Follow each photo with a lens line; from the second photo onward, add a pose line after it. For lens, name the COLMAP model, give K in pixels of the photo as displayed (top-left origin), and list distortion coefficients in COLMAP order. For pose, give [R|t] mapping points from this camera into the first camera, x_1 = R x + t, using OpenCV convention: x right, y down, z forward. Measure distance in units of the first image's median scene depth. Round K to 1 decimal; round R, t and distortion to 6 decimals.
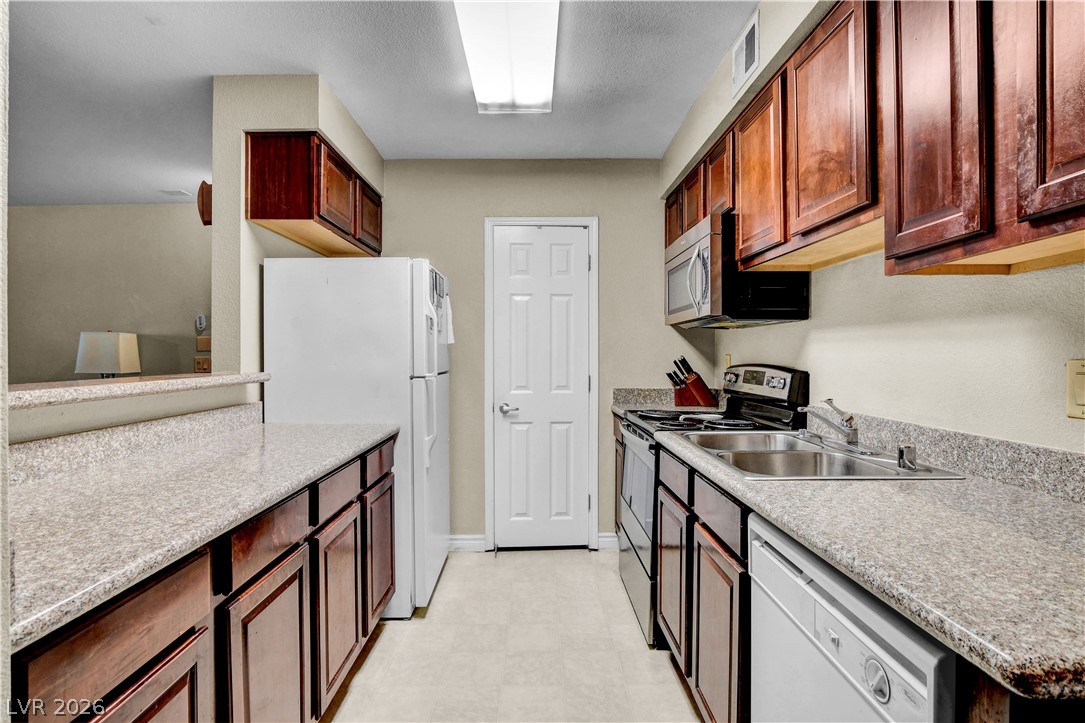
lens RADIAL K [[529.8, 0, 542.5], [0, 529.8, 361.5], [0, 0, 1]] dist [-0.023904, 0.001124]
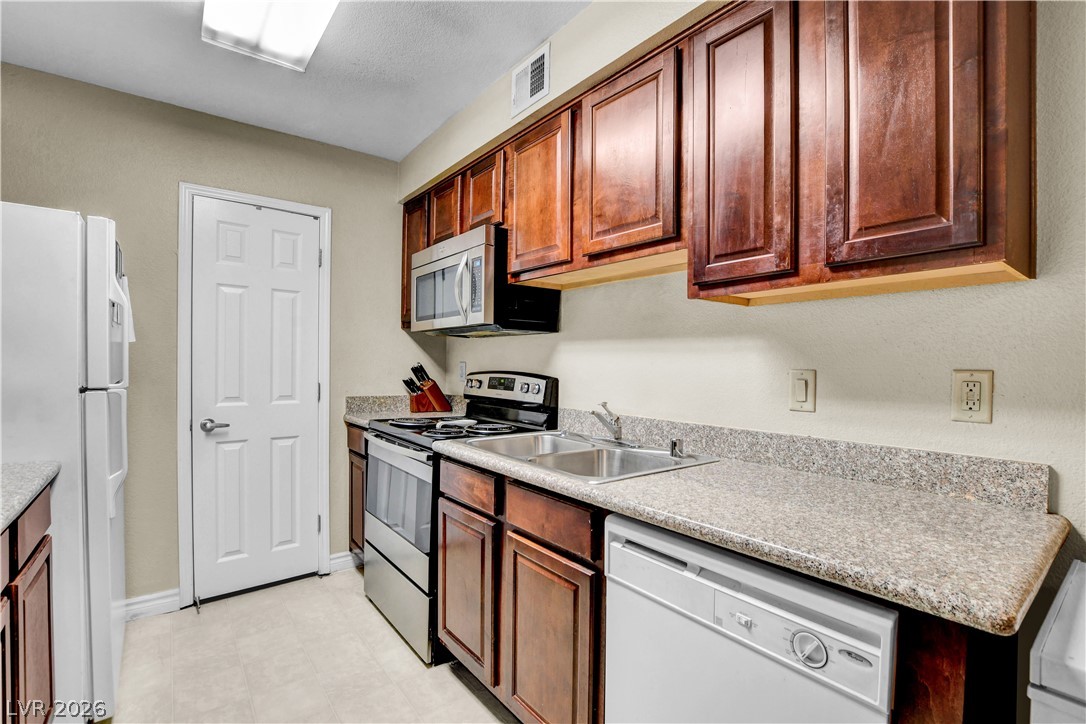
lens RADIAL K [[487.1, 0, 542.0], [0, 487.1, 371.0], [0, 0, 1]] dist [-0.028670, 0.000280]
pose [[0.799262, 0.002388, 0.600978, -0.161995], [-0.006544, 0.999967, 0.004729, -0.000902], [-0.600947, -0.007712, 0.799251, 0.180705]]
